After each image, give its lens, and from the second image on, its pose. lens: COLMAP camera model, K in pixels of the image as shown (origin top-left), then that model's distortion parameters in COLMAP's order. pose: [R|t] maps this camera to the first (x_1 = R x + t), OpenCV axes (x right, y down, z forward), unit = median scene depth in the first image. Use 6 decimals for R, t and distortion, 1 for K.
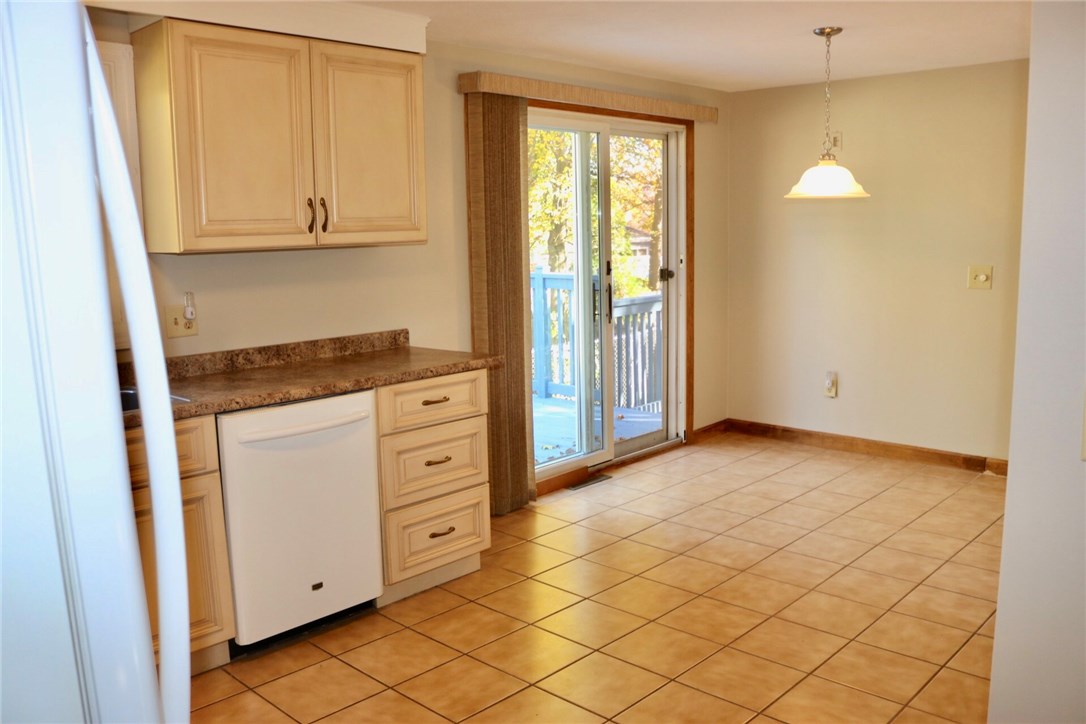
lens RADIAL K [[899.2, 0, 543.7], [0, 899.2, 359.7], [0, 0, 1]] dist [-0.141555, 0.102757]
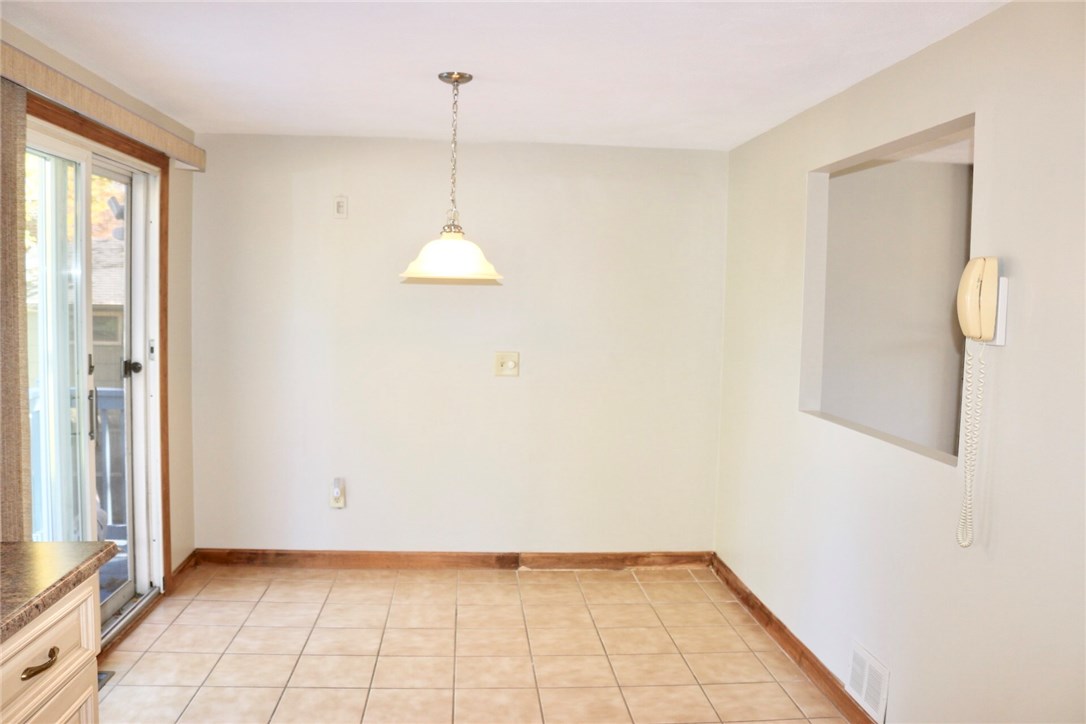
lens RADIAL K [[899.2, 0, 544.5], [0, 899.2, 364.8], [0, 0, 1]] dist [-0.141555, 0.102757]
pose [[0.665749, -0.022493, 0.745836, -0.225826], [0.073340, 0.996678, -0.035407, -0.064001], [-0.742562, 0.078272, 0.665188, 0.367576]]
